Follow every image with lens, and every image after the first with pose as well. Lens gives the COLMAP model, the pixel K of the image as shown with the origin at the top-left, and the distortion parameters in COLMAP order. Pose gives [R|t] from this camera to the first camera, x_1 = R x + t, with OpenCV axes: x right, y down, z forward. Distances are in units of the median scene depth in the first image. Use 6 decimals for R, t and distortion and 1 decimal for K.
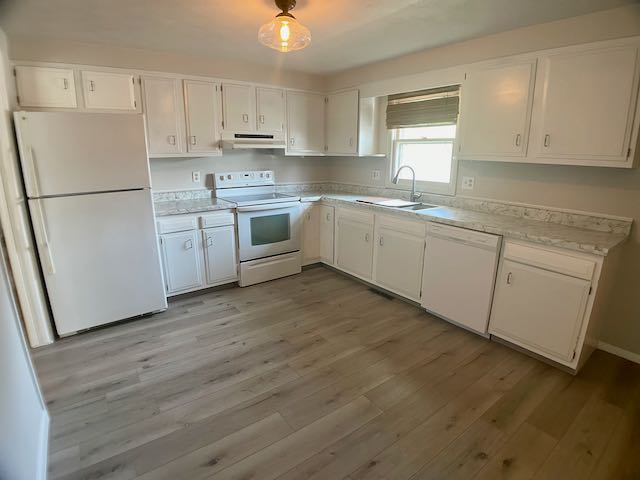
lens RADIAL K [[332.9, 0, 320.0], [0, 332.9, 240.0], [0, 0, 1]] dist [-0.065376, 0.001011]
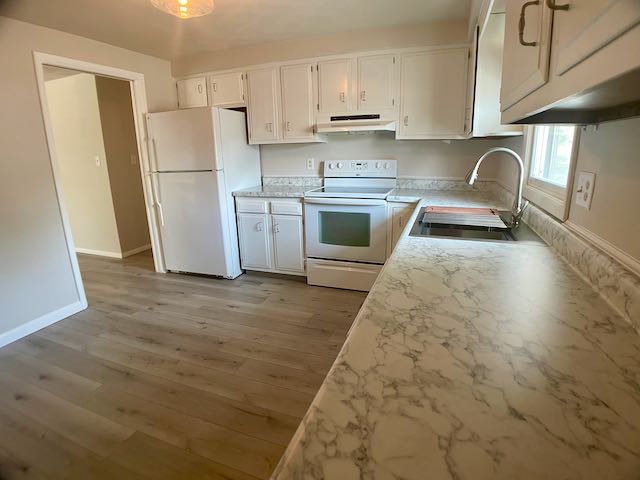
lens RADIAL K [[332.9, 0, 320.0], [0, 332.9, 240.0], [0, 0, 1]] dist [-0.065376, 0.001011]
pose [[0.548610, 0.202855, -0.811096, 0.541113], [-0.191029, 0.974871, 0.114606, -0.096562], [0.813963, 0.092069, 0.573575, 0.514326]]
